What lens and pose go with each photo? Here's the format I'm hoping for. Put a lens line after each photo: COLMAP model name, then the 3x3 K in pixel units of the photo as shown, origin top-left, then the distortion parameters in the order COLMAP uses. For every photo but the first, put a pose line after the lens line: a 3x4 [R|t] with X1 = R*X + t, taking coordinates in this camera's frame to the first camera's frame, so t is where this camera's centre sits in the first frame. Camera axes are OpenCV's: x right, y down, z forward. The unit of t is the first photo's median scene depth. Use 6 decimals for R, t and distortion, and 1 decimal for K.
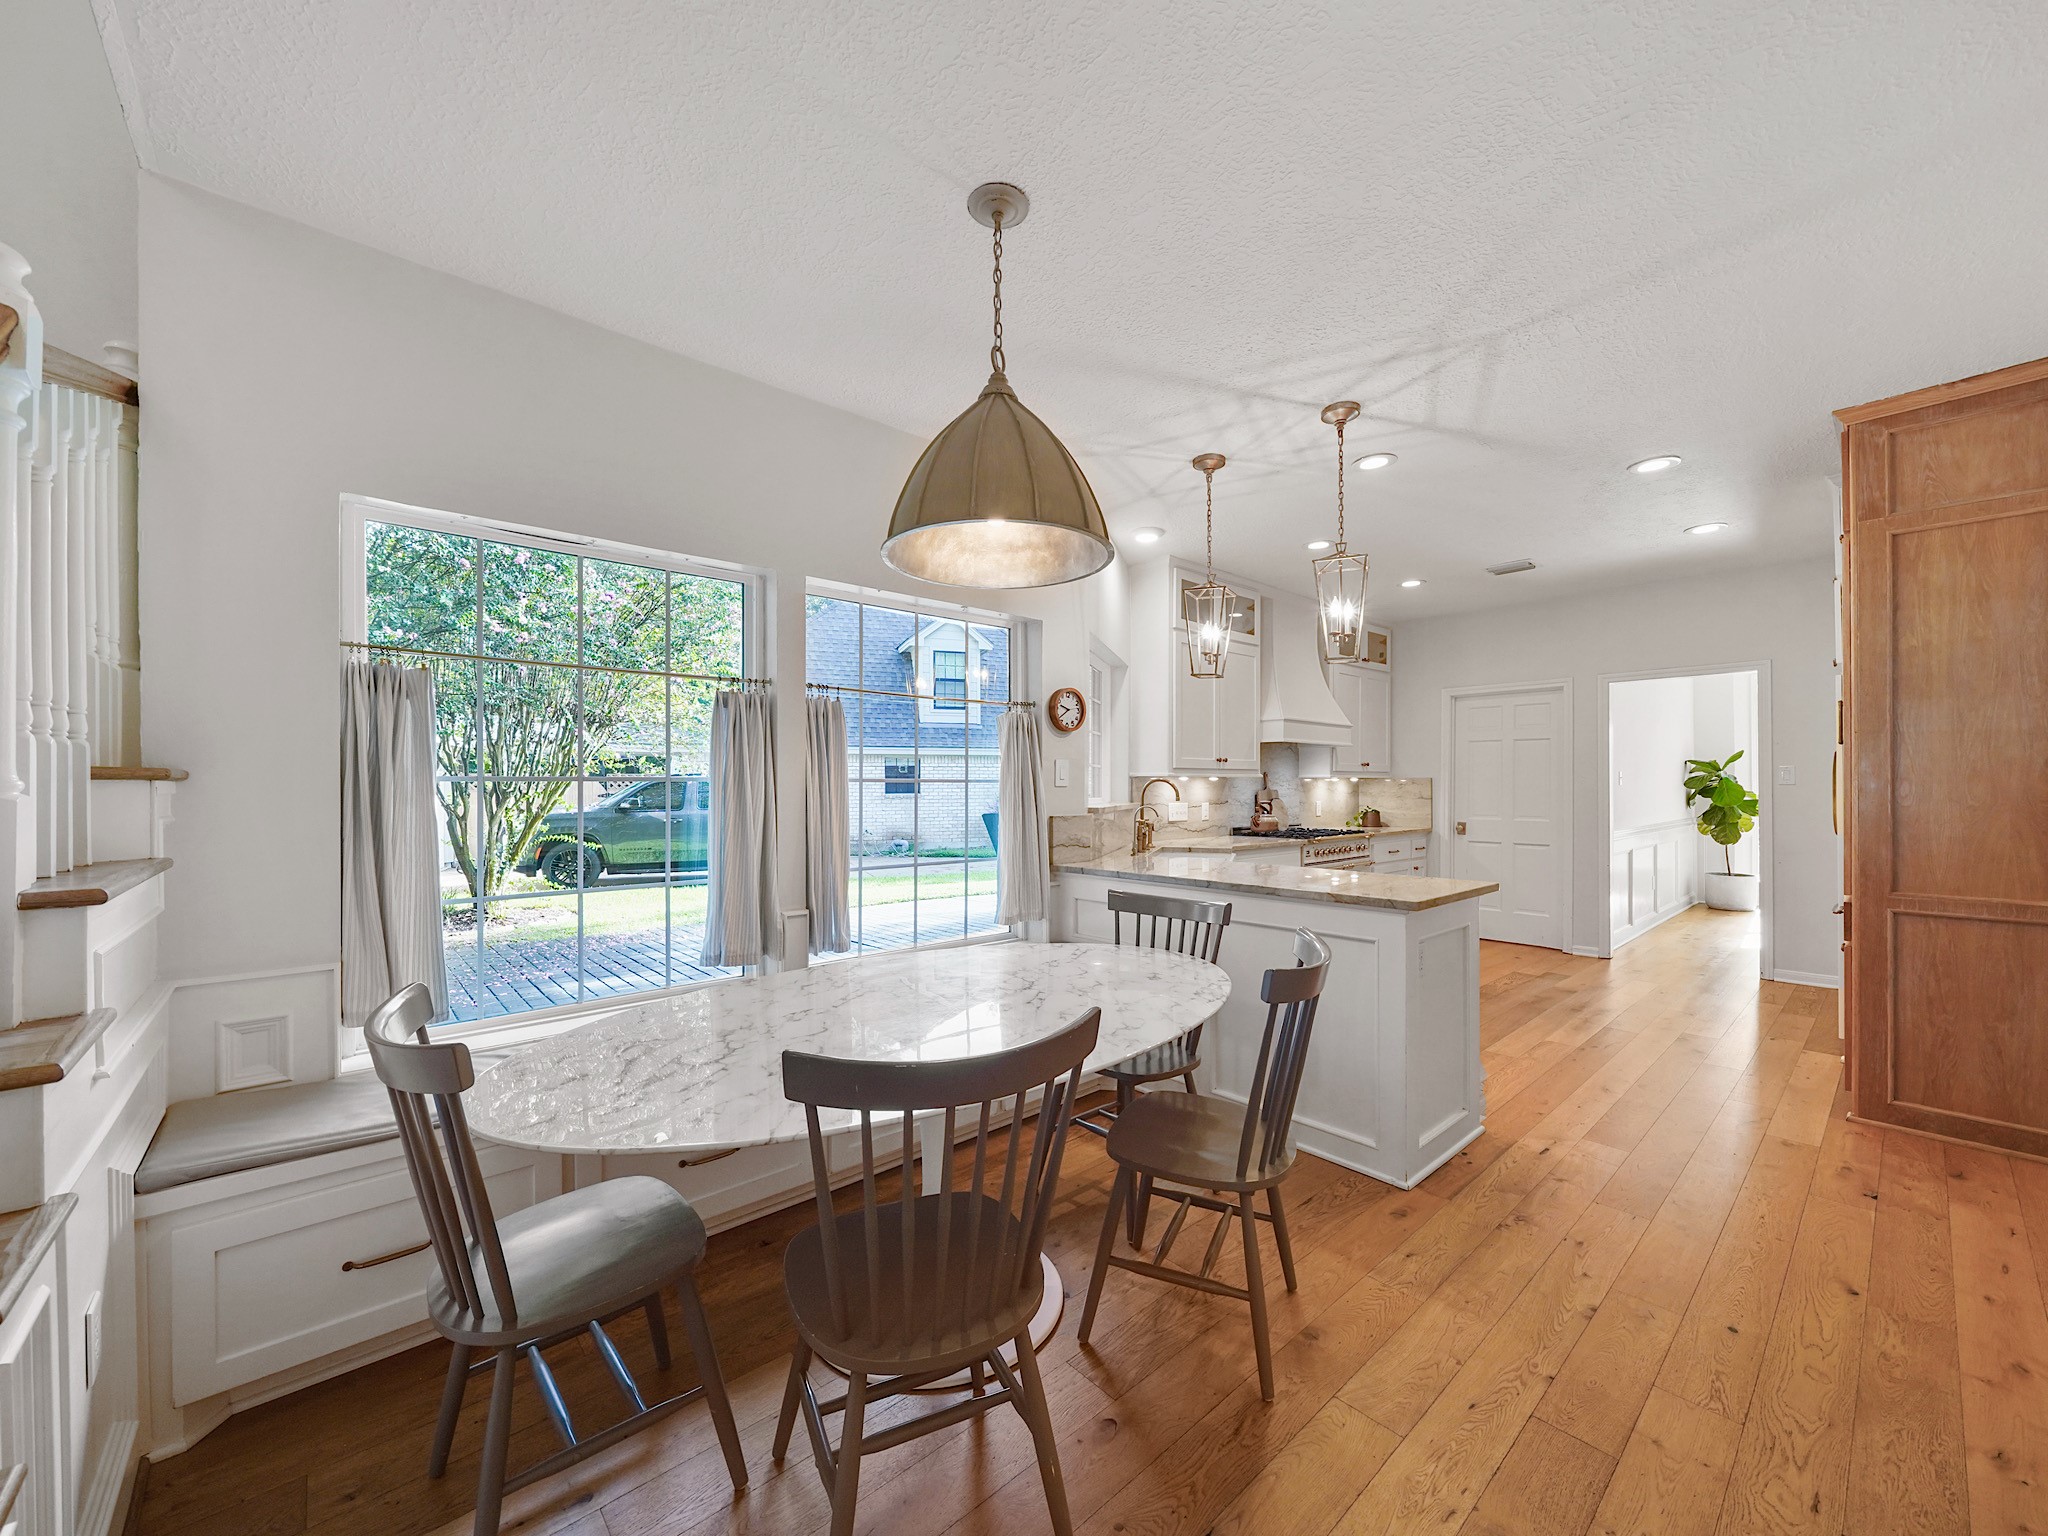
lens RADIAL K [[792.9, 0, 1019.8], [0, 792.9, 786.5], [0, 0, 1]] dist [-0.001429, -0.001079]
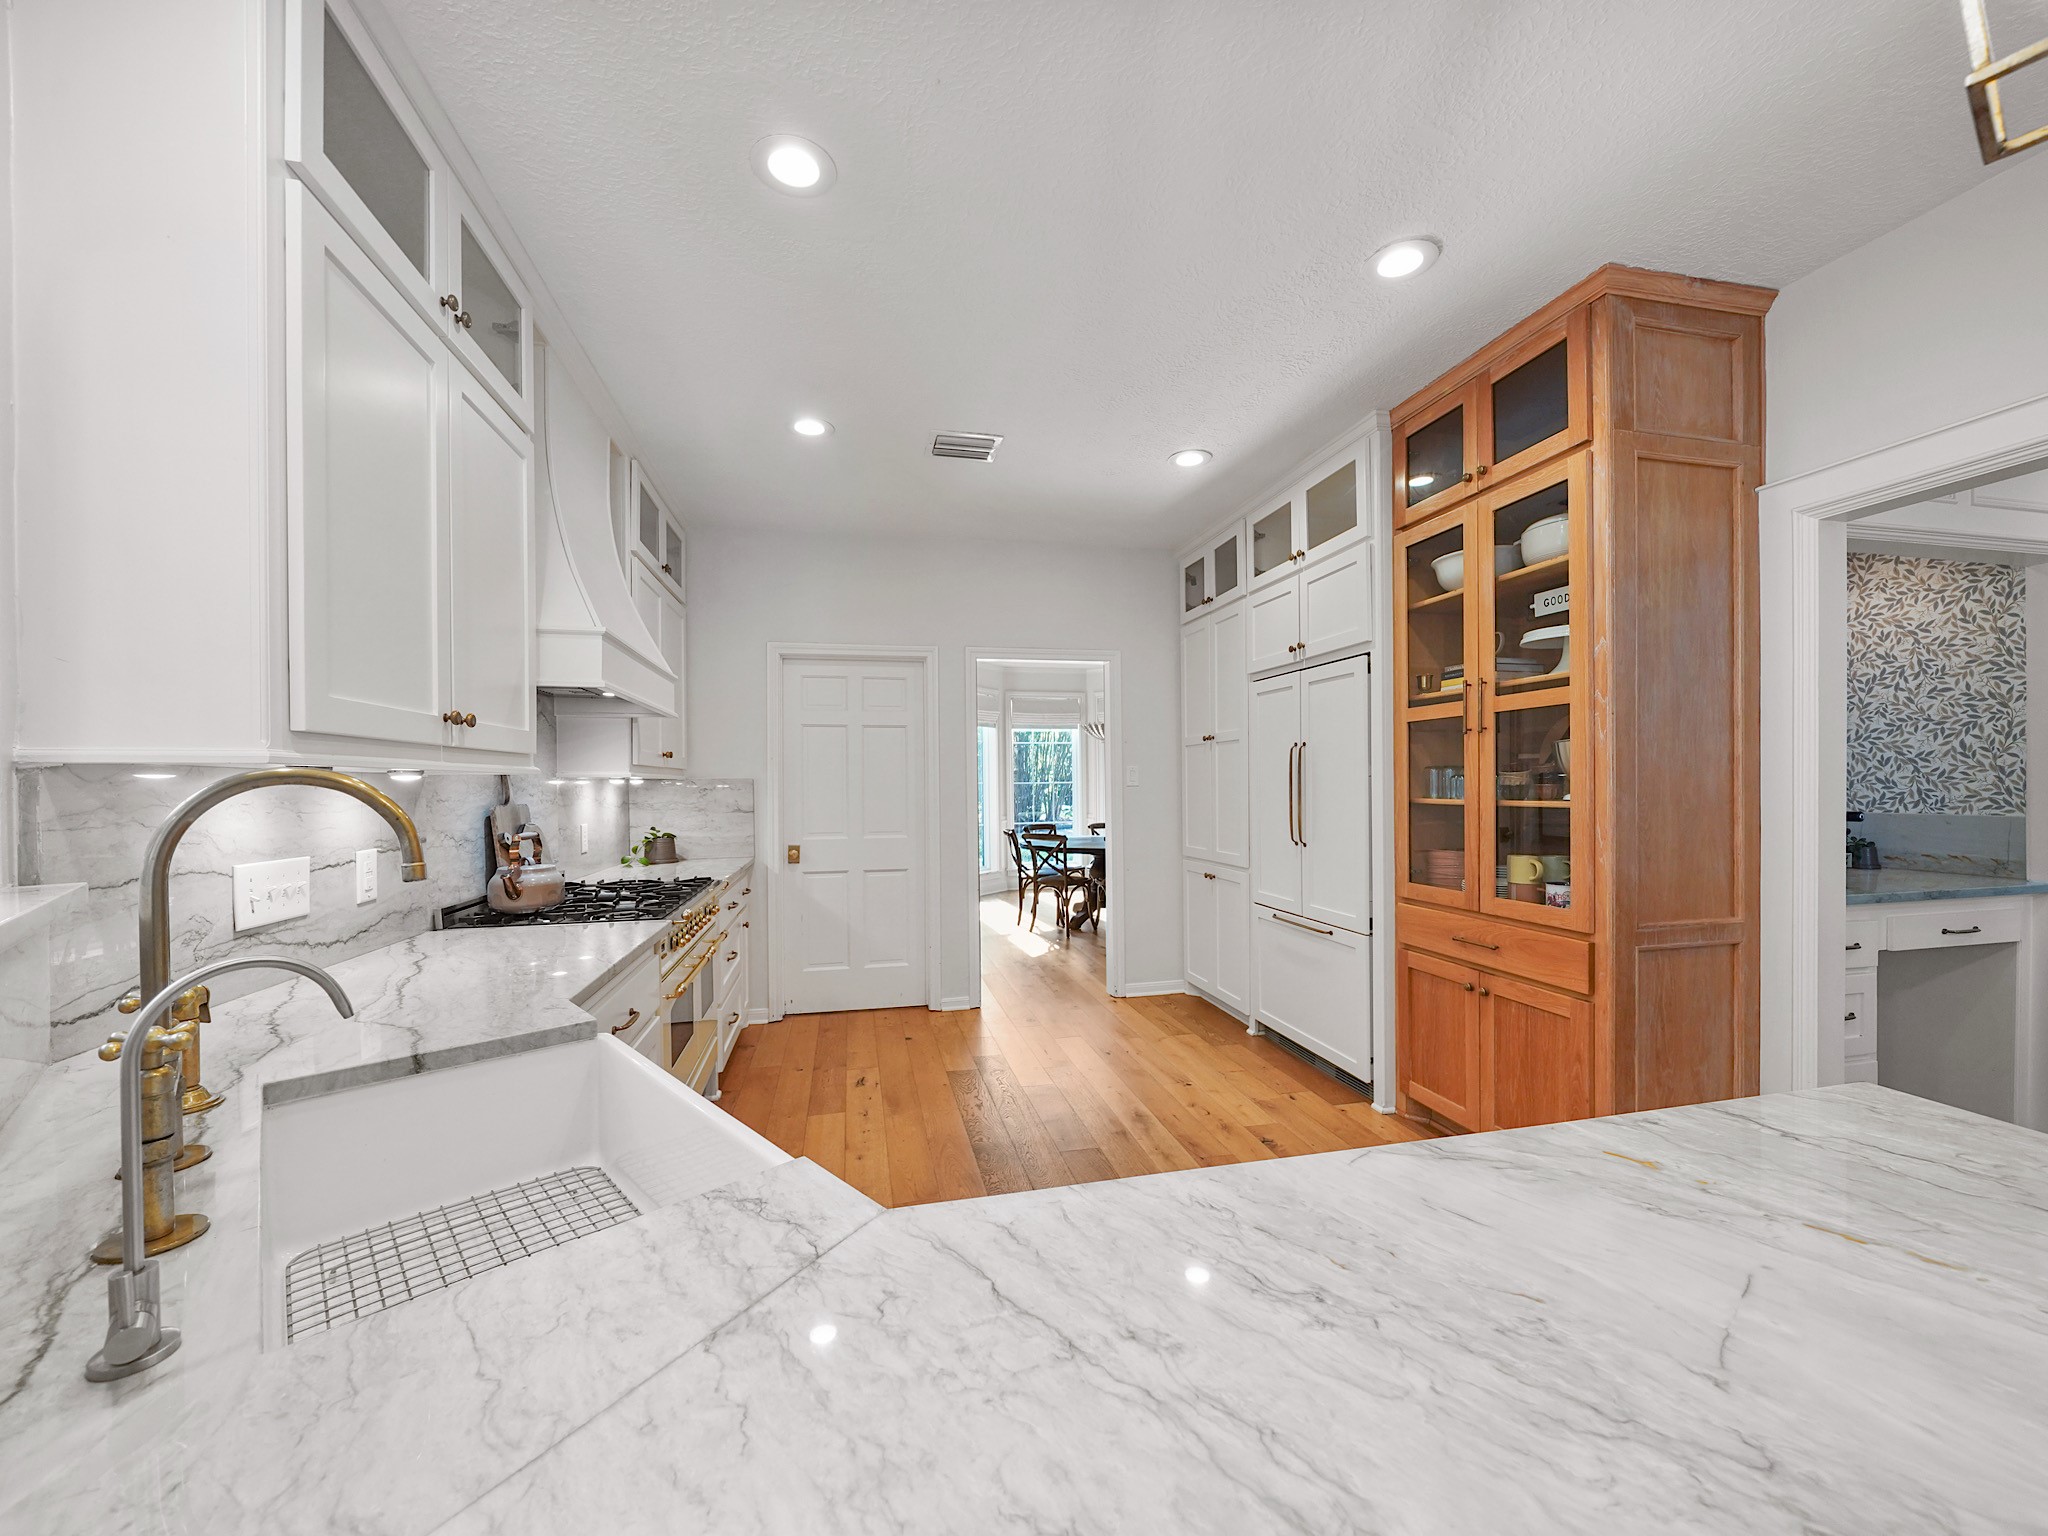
lens RADIAL K [[792.9, 0, 1030.4], [0, 792.9, 799.0], [0, 0, 1]] dist [-0.001429, -0.001079]
pose [[0.476121, -0.018067, 0.879194, 0.116753], [0.009850, 0.999836, 0.015212, -0.004451], [-0.879324, 0.001417, 0.476221, 0.916279]]
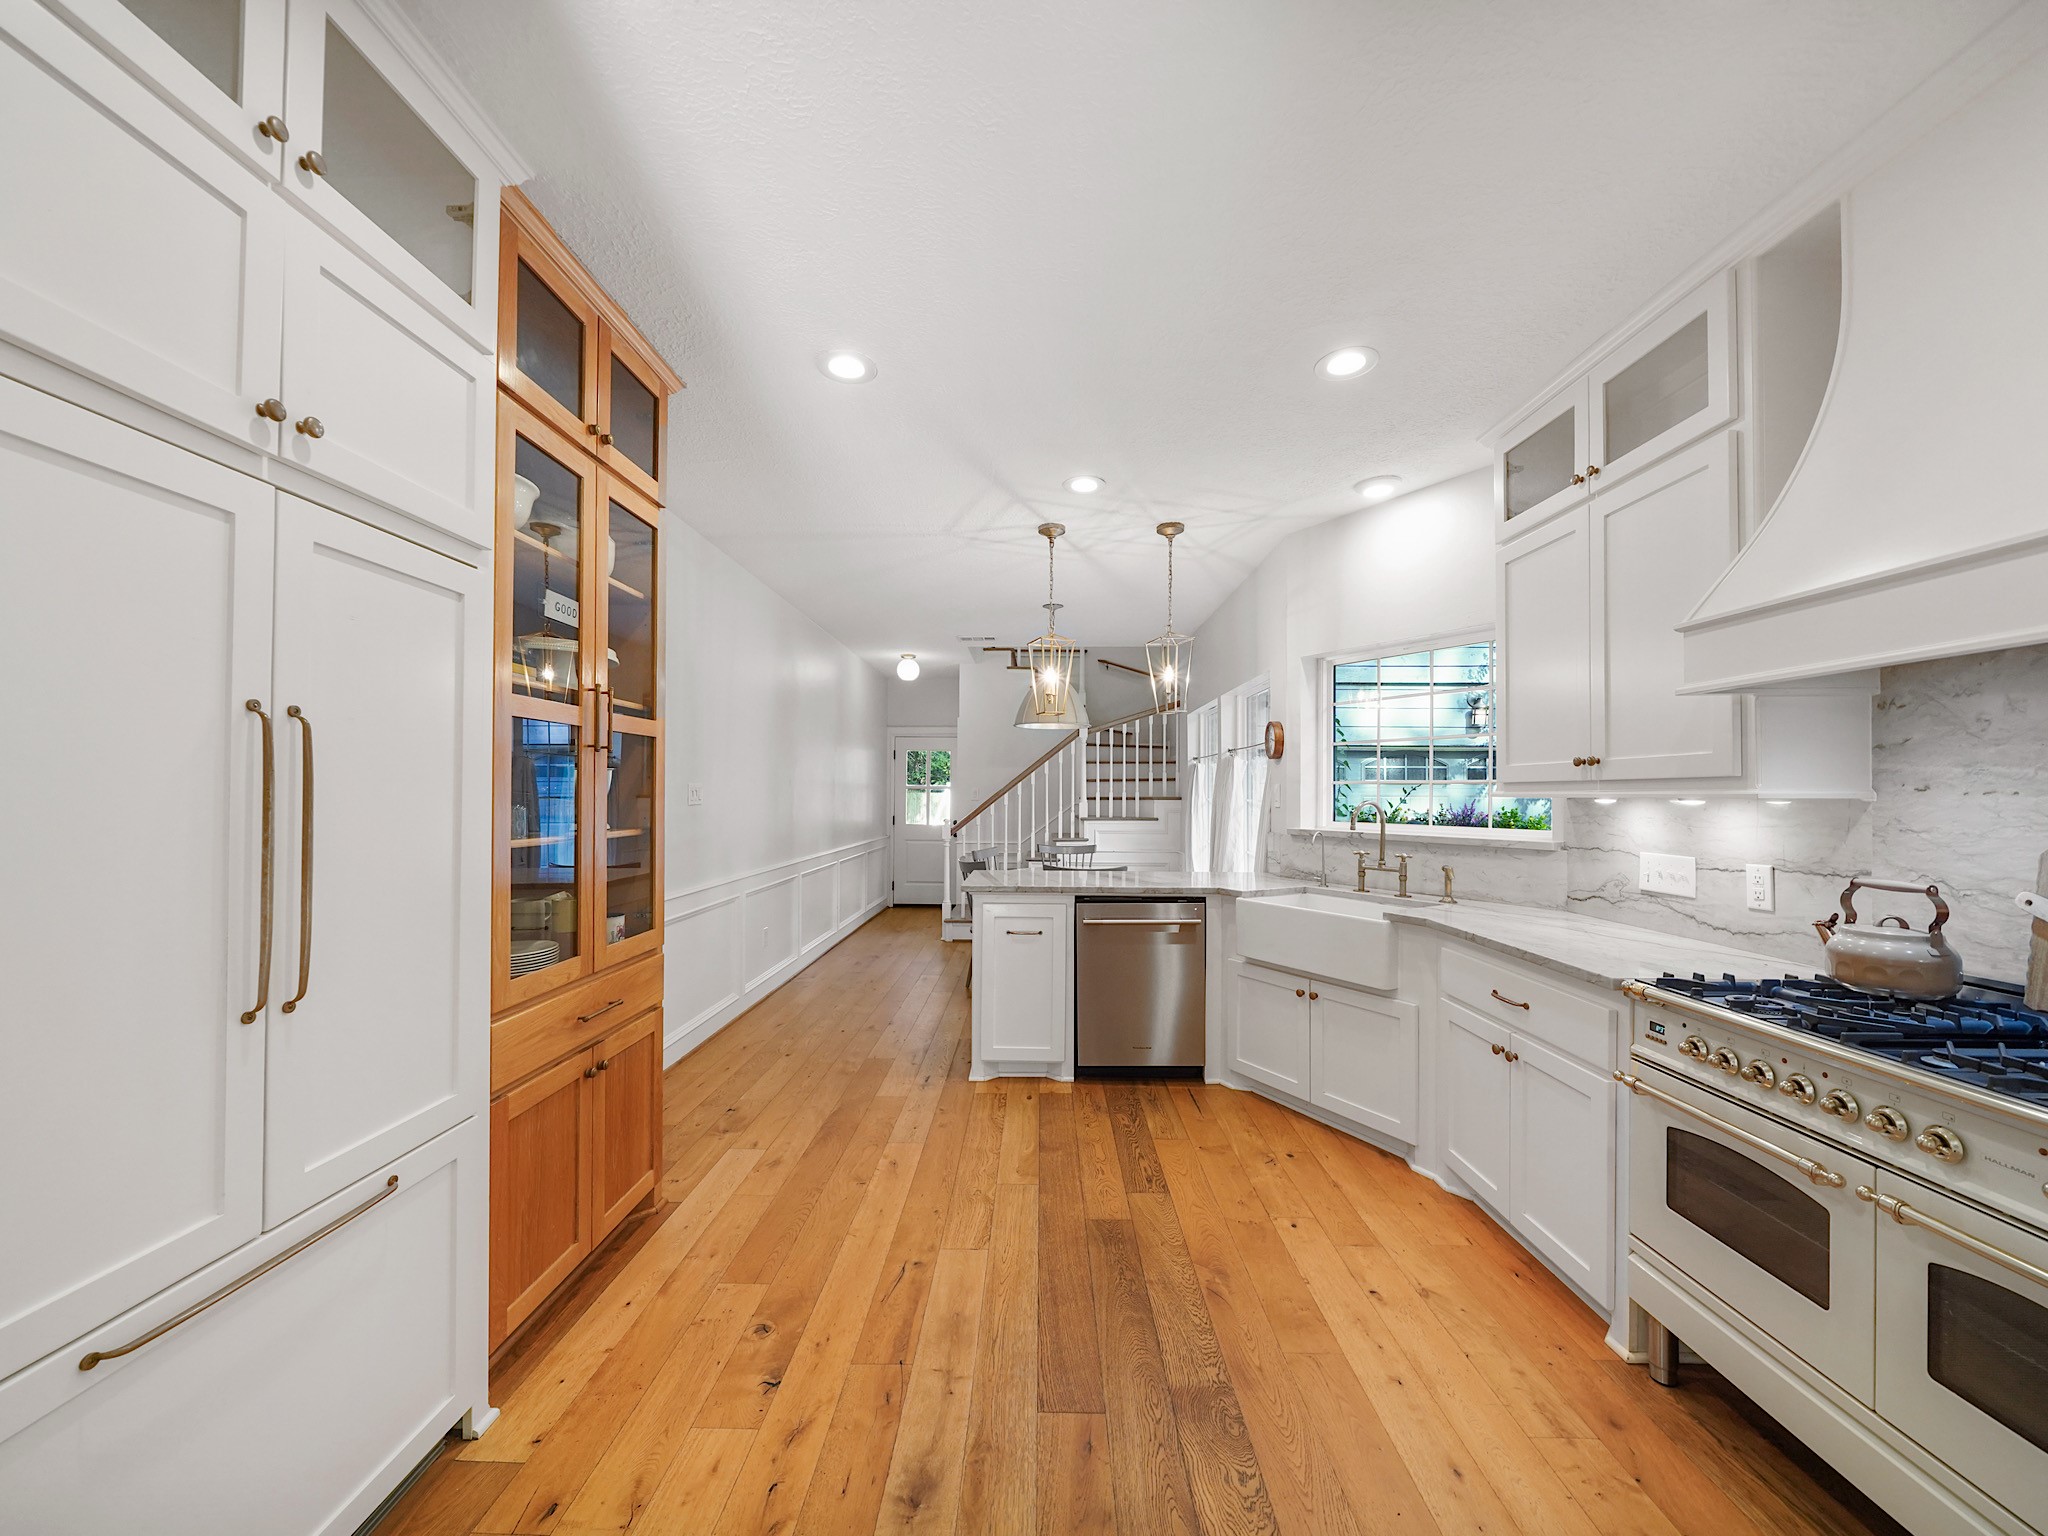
lens RADIAL K [[792.9, 0, 1015.5], [0, 792.9, 789.0], [0, 0, 1]] dist [-0.001429, -0.001079]
pose [[-0.683532, -0.005668, -0.729899, 1.163254], [-0.003036, 0.999983, -0.004923, -0.020130], [0.729914, -0.001149, -0.683538, 1.528230]]
